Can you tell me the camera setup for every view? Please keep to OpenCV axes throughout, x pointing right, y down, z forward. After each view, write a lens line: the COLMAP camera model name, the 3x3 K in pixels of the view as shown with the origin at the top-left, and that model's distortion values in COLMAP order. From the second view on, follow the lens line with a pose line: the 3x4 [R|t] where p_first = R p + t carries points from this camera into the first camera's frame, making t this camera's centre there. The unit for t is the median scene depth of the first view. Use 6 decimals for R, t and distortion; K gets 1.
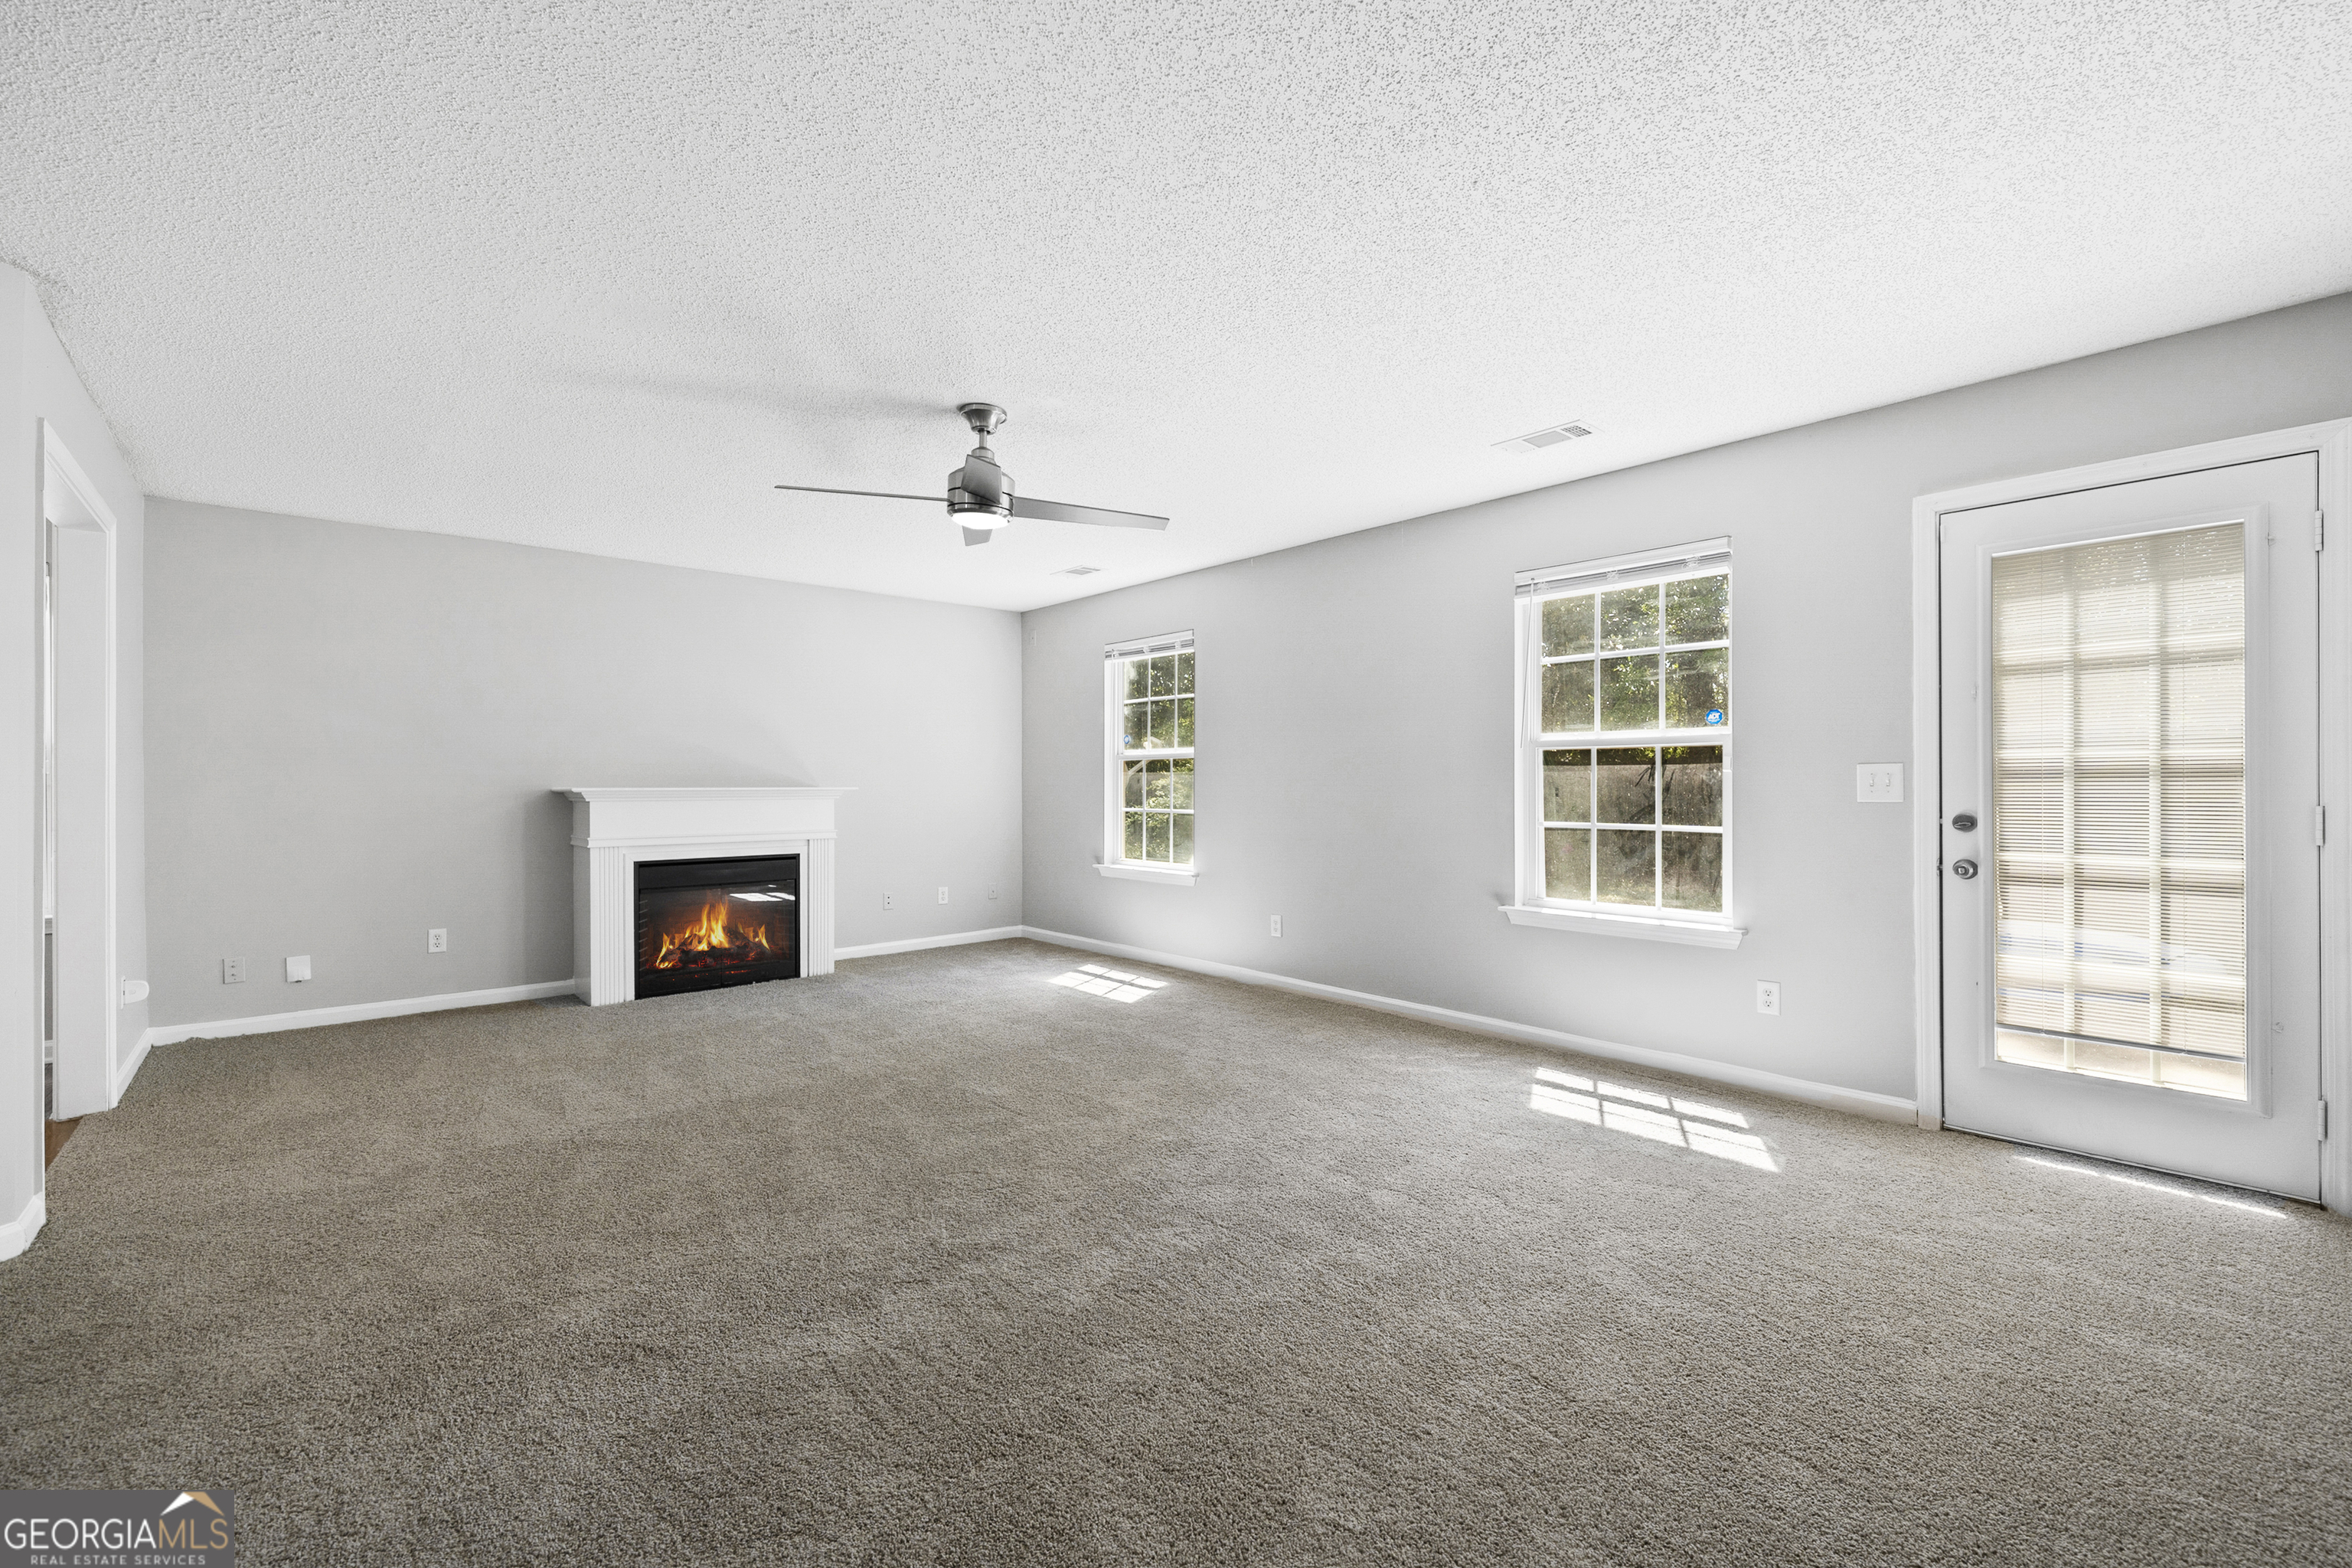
lens RADIAL K [[975.2, 0, 1188.6], [0, 975.2, 780.2], [0, 0, 1]] dist [-0.001121, 0.000207]
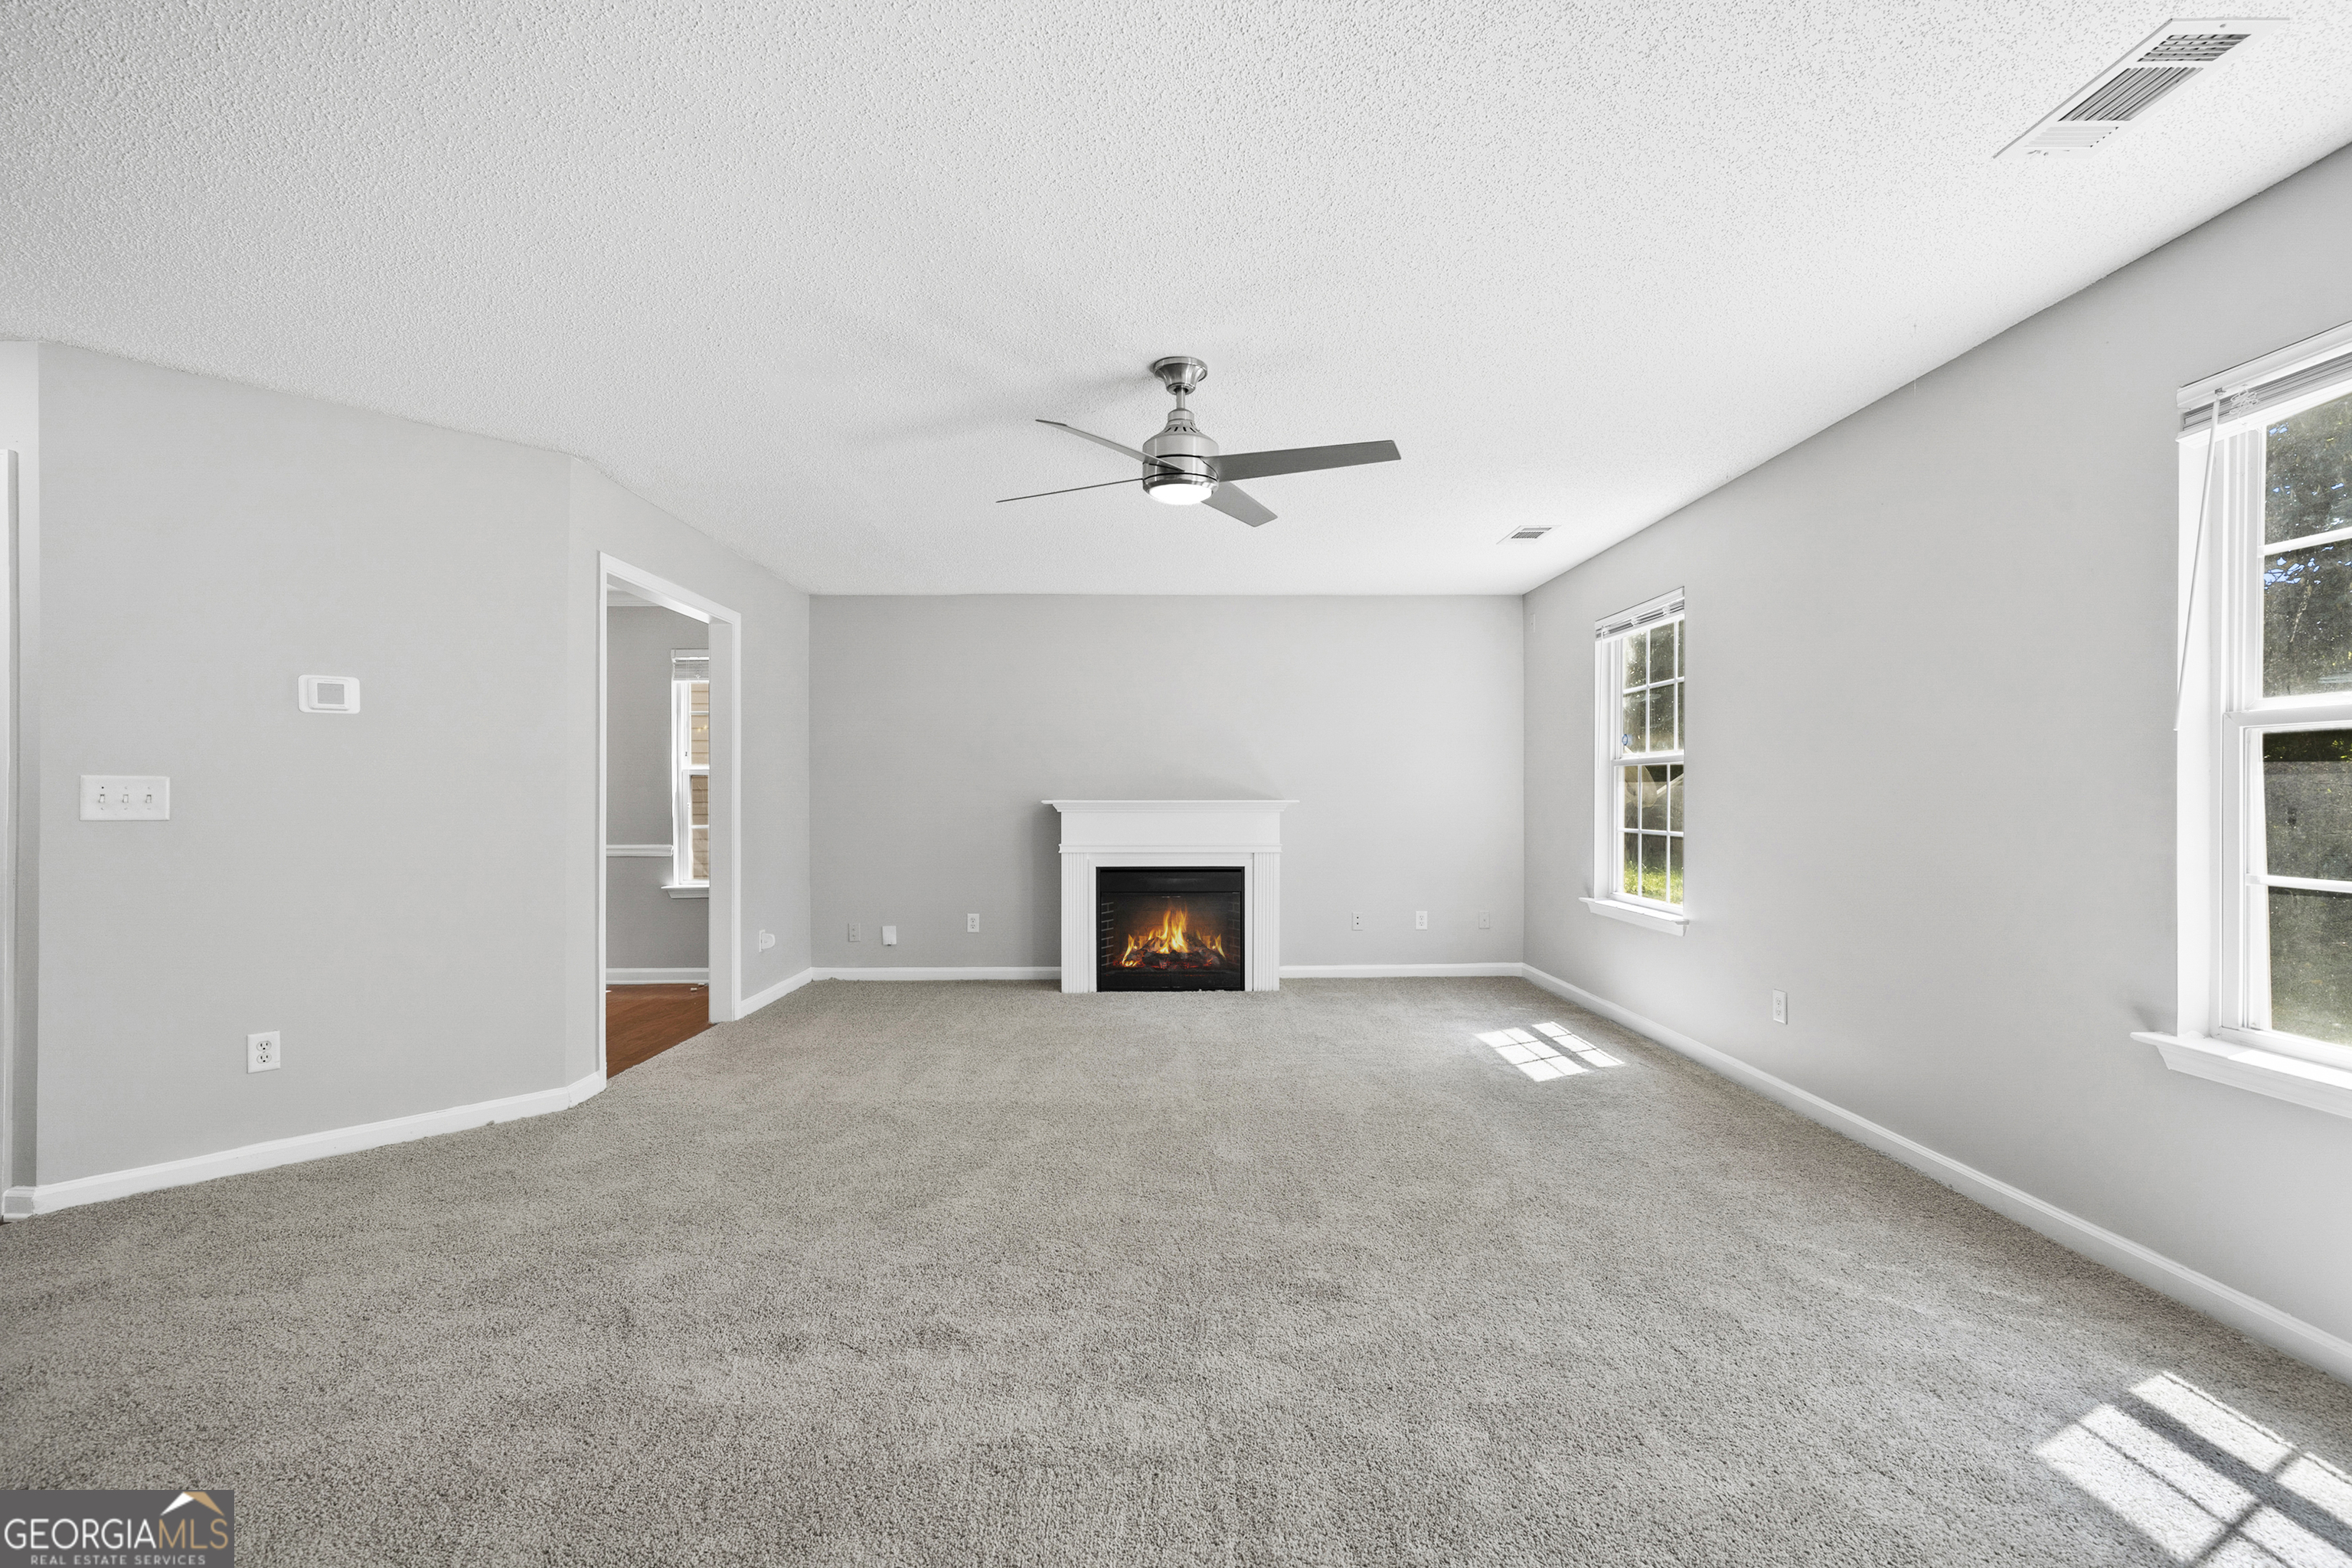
lens RADIAL K [[982.8, 0, 1169.1], [0, 982.8, 798.4], [0, 0, 1]] dist [-0.002781, 0.000193]
pose [[0.752762, 0.002253, -0.658288, 0.270133], [0.002115, 0.999981, 0.005841, -0.000630], [0.658289, -0.005789, 0.752743, 0.256246]]
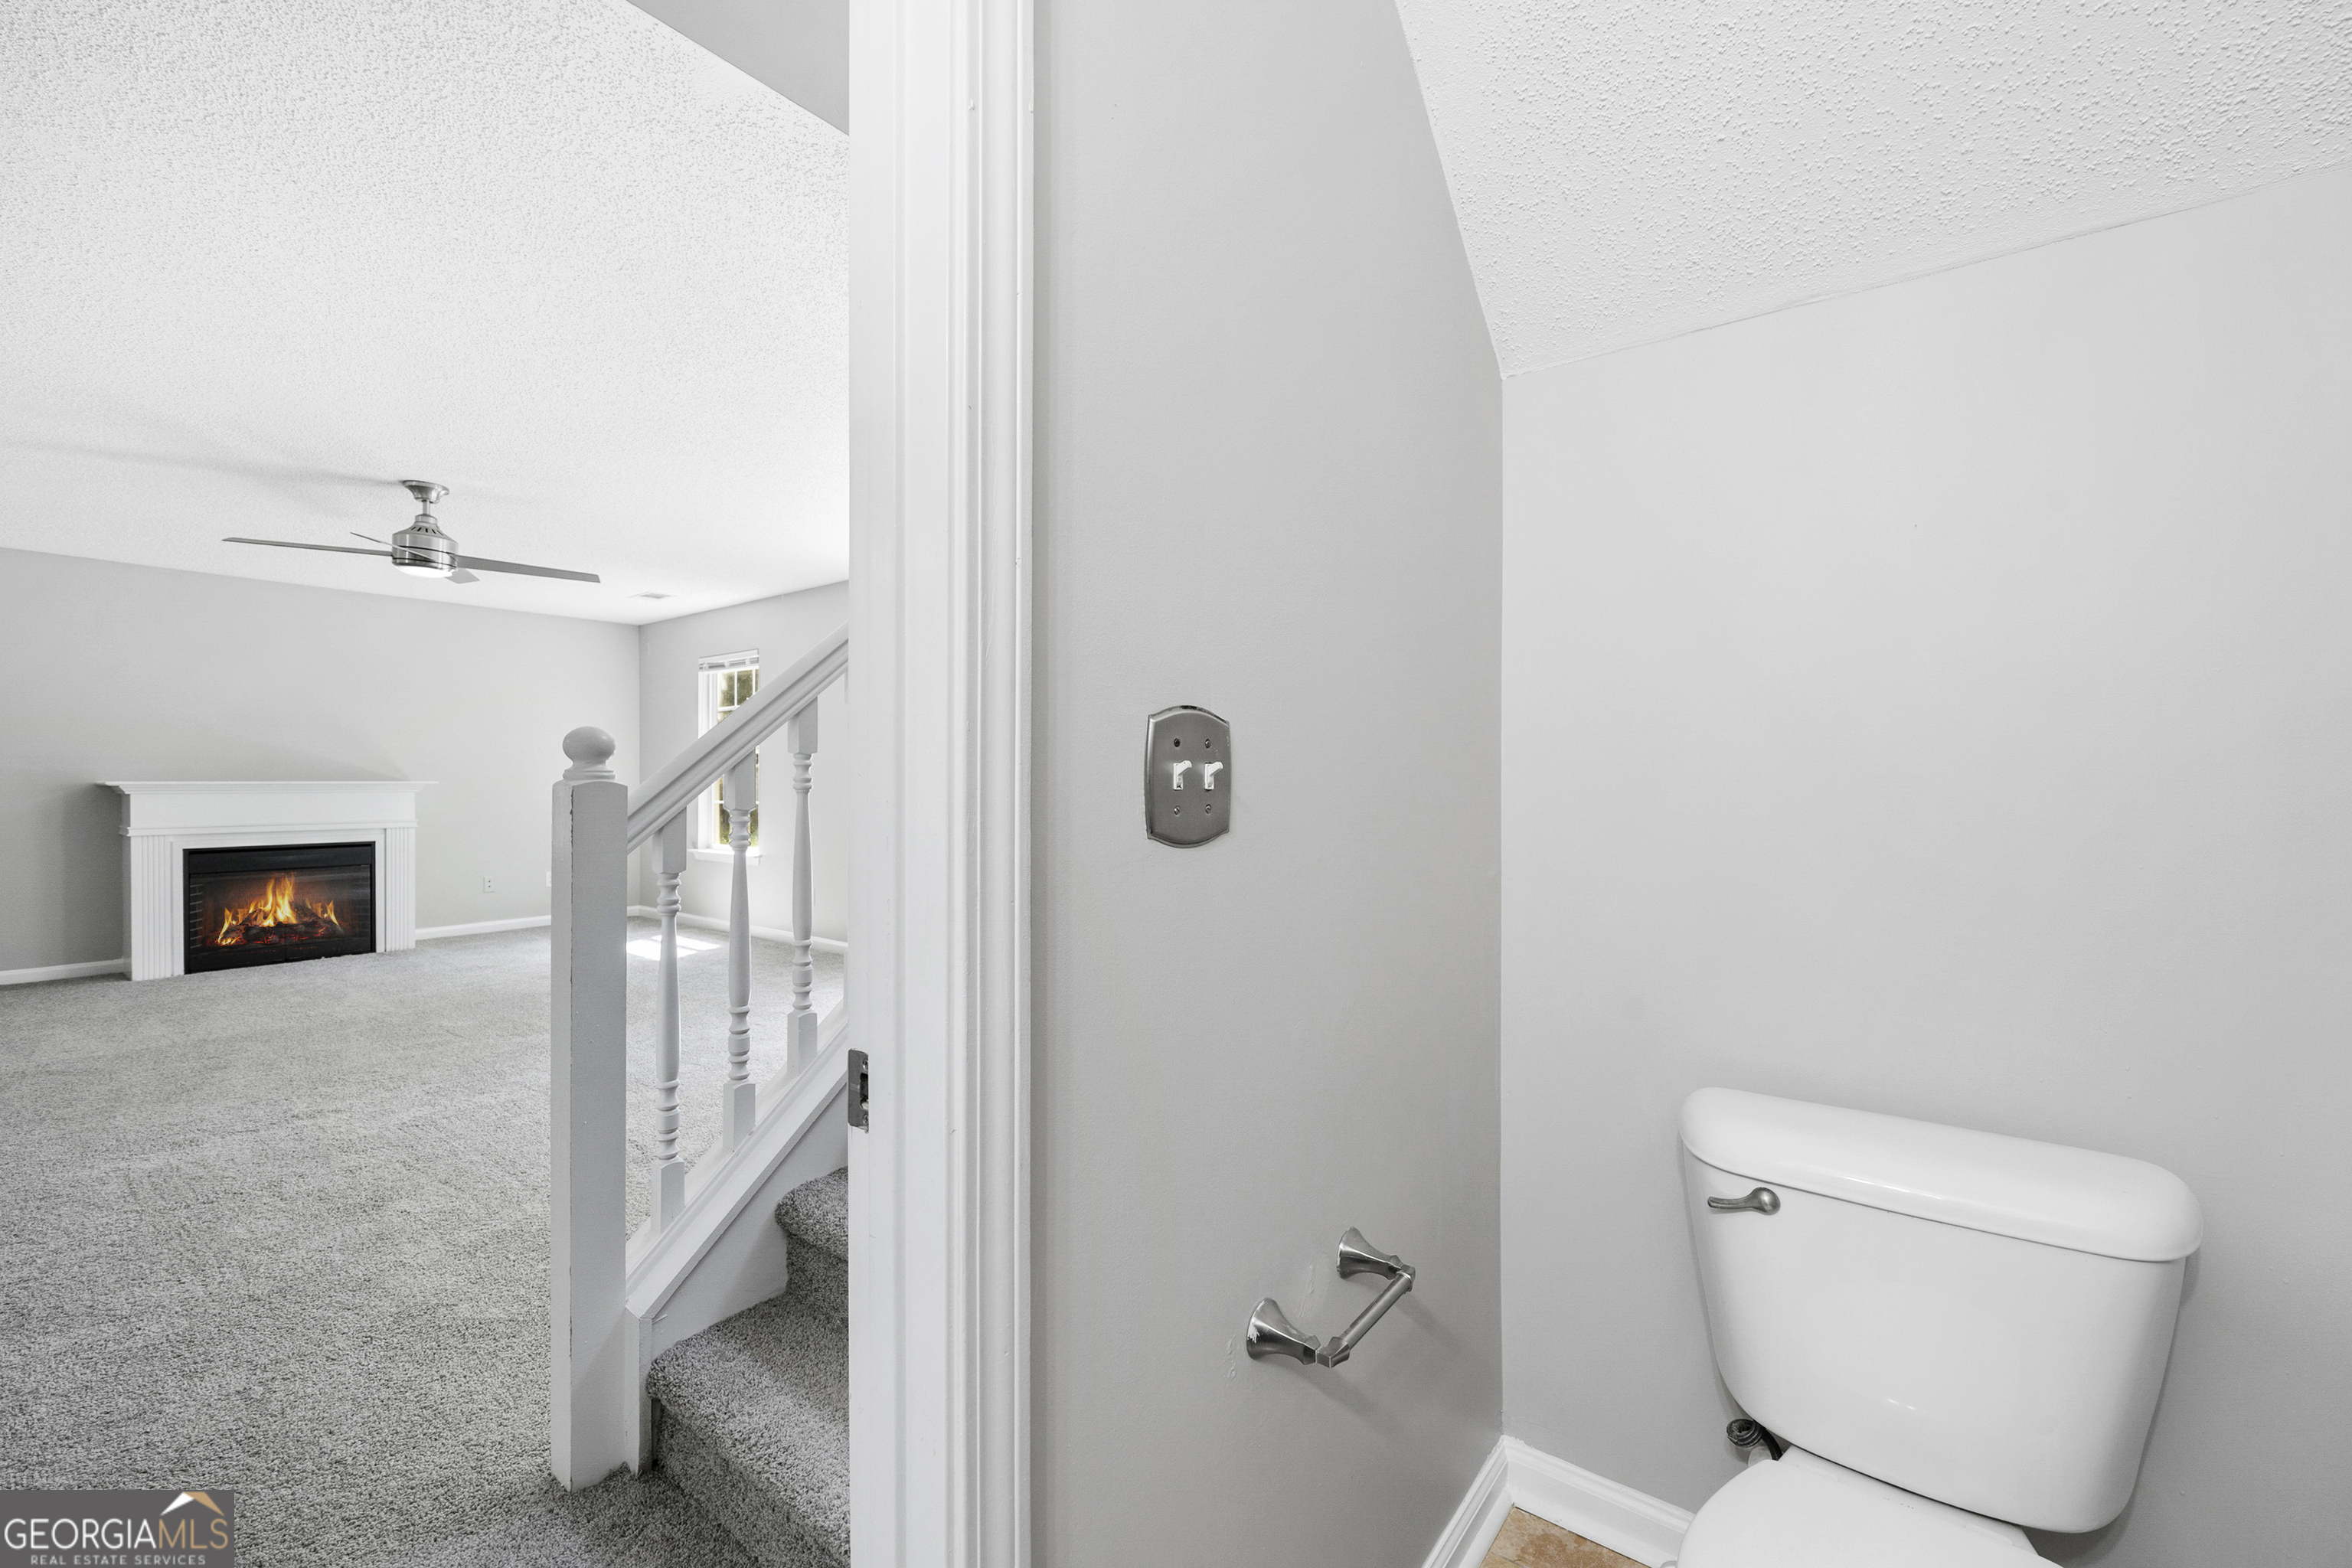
lens RADIAL K [[937.7, 0, 1180.9], [0, 937.7, 785.6], [0, 0, 1]] dist [0.001856, -0.000165]
pose [[0.982261, 0.001411, 0.187514, 0.400602], [-0.003375, 0.999943, 0.010159, -0.003018], [-0.187489, -0.010612, 0.982209, -0.296330]]
